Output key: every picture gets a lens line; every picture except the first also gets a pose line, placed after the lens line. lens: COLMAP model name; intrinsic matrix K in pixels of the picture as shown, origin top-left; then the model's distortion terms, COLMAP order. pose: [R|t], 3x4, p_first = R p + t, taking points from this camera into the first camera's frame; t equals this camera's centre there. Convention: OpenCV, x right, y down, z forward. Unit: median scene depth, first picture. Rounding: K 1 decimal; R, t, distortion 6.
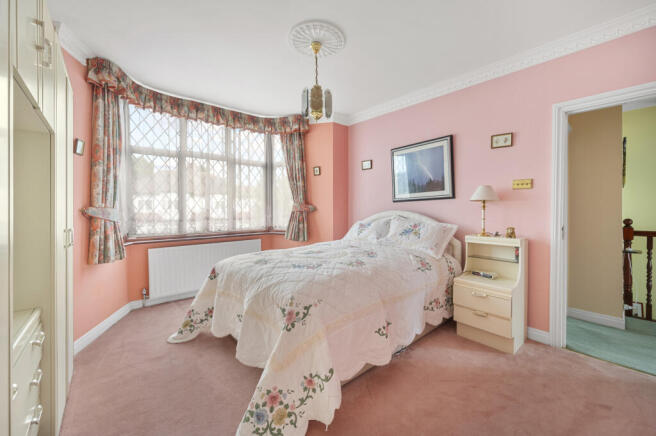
lens RADIAL K [[263.0, 0, 341.8], [0, 263.0, 213.7], [0, 0, 1]] dist [-0.000120, 0.000070]
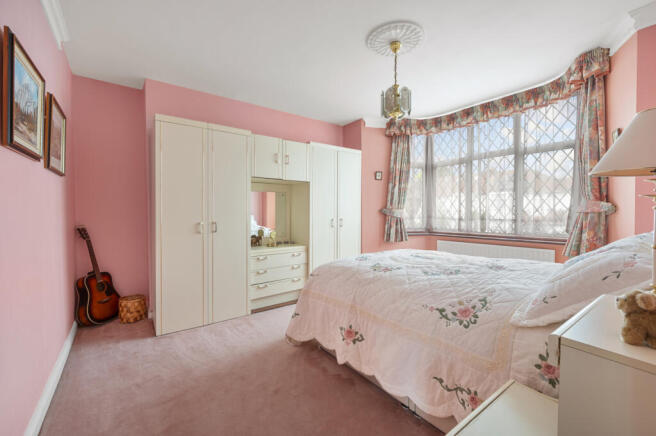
lens RADIAL K [[282.3, 0, 328.0], [0, 282.3, 218.0], [0, 0, 1]] dist [0.000943, 0.000027]
pose [[-0.099930, 0.031303, -0.994502, 0.841108], [-0.011278, 0.999405, 0.032591, -0.016330], [0.994931, 0.014473, -0.099518, 0.719266]]
